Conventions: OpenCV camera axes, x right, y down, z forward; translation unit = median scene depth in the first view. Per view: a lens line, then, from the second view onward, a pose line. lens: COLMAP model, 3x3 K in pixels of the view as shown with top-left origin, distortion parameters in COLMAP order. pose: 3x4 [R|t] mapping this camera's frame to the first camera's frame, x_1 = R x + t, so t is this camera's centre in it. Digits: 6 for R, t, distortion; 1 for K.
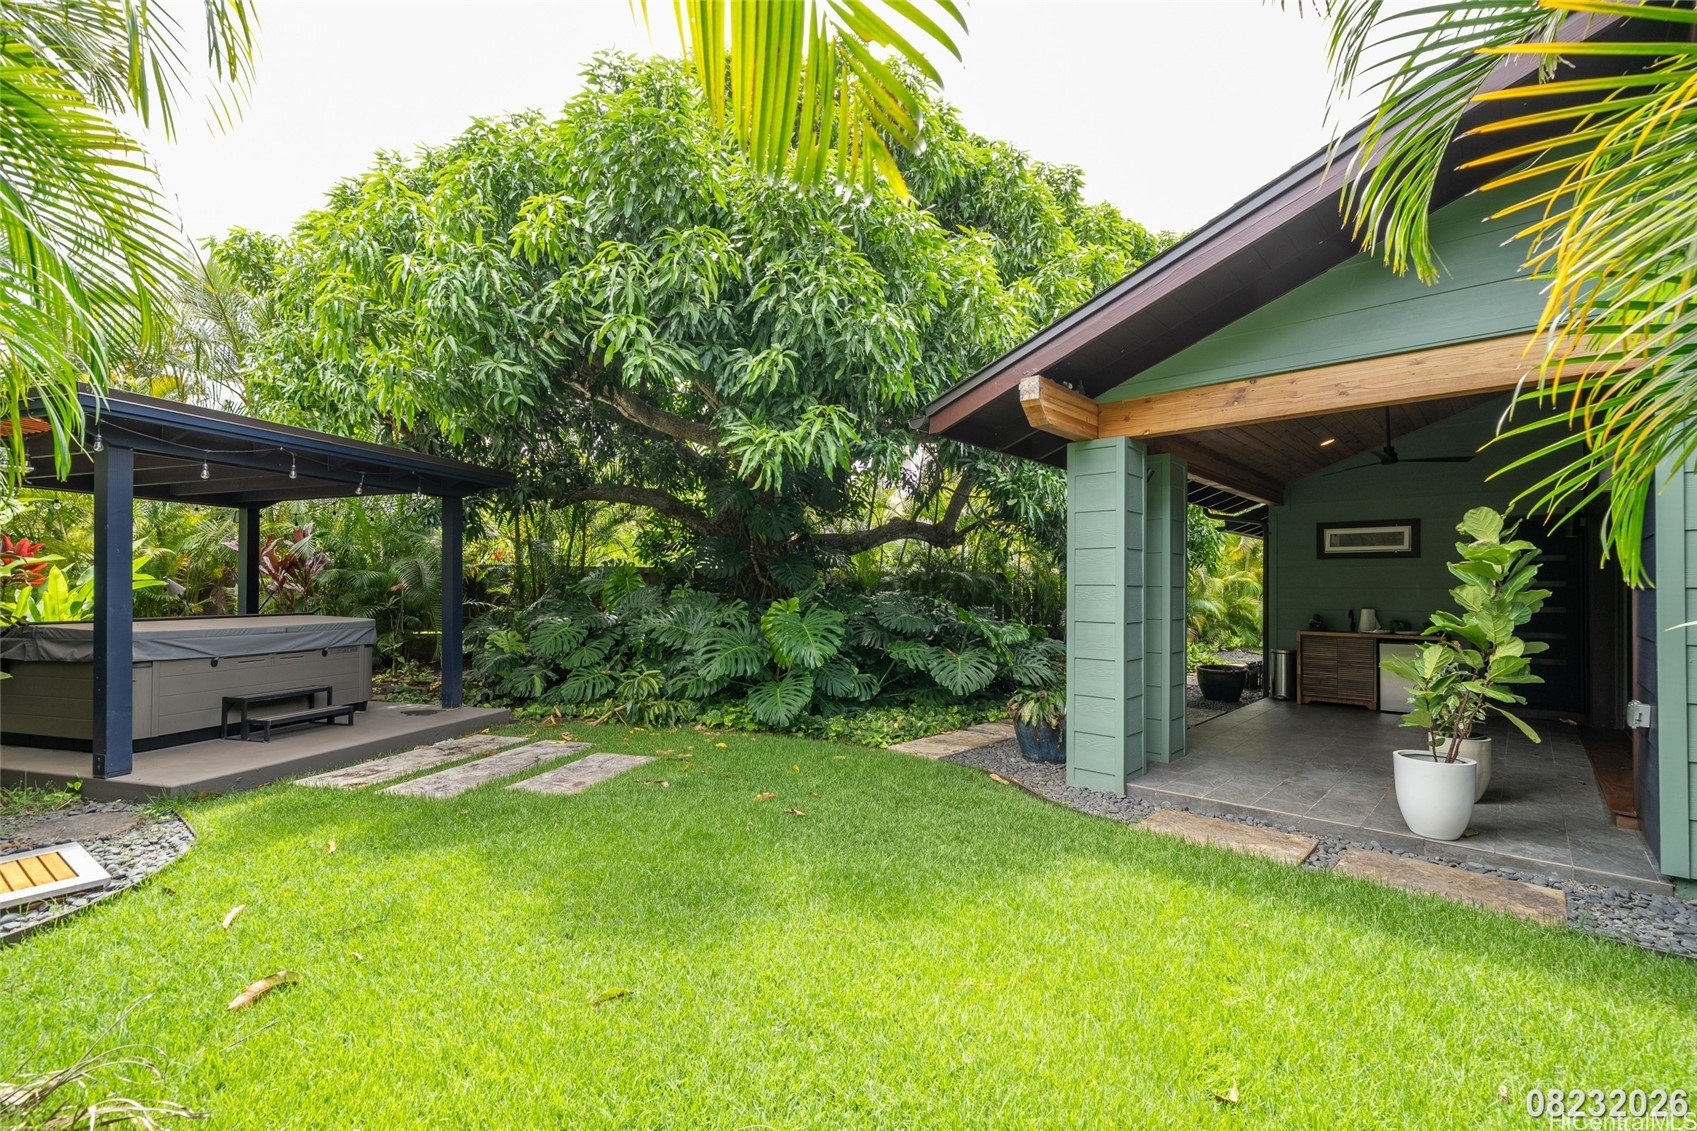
lens RADIAL K [[738.6, 0, 868.4], [0, 738.6, 572.9], [0, 0, 1]] dist [-0.001391, -0.000084]
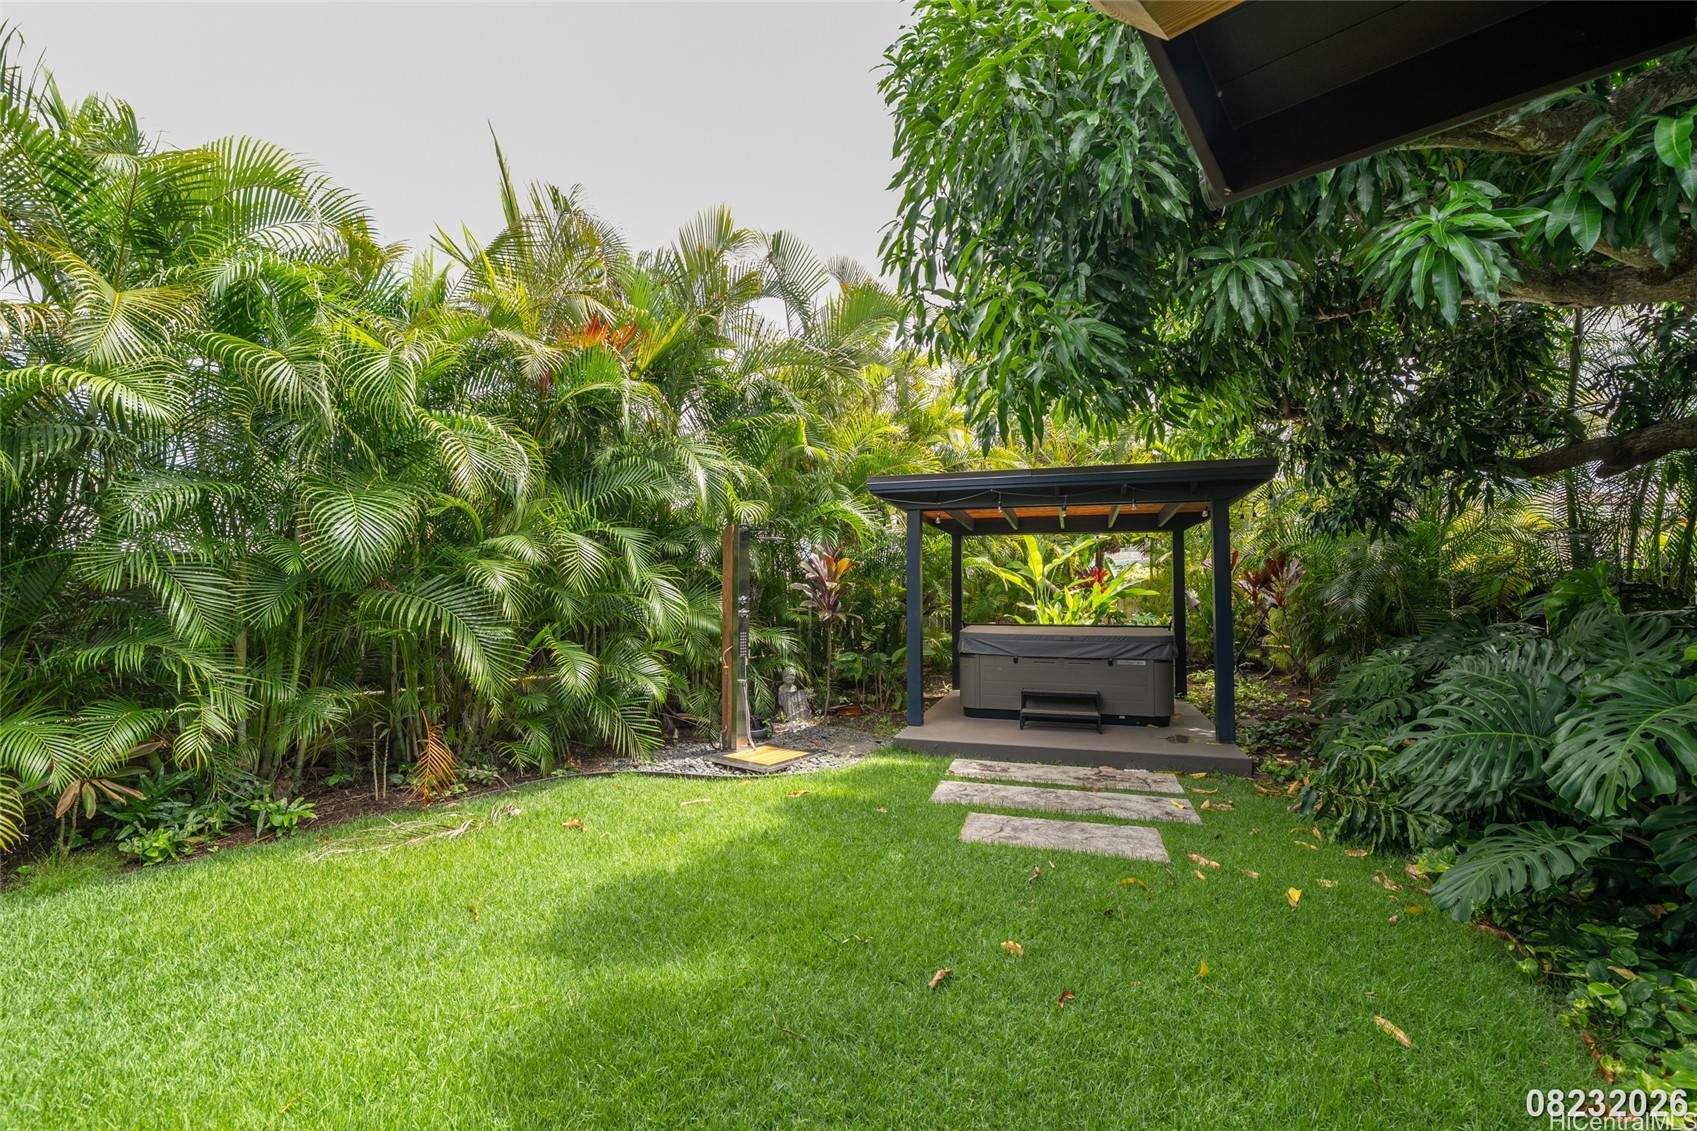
lens RADIAL K [[752.4, 0, 854.7], [0, 752.4, 551.7], [0, 0, 1]] dist [0.004104, 0.000610]
pose [[-0.037357, -0.057679, -0.997636, 0.478848], [0.009987, 0.998261, -0.058089, 0.006686], [0.999252, -0.012133, -0.036716, 0.831490]]
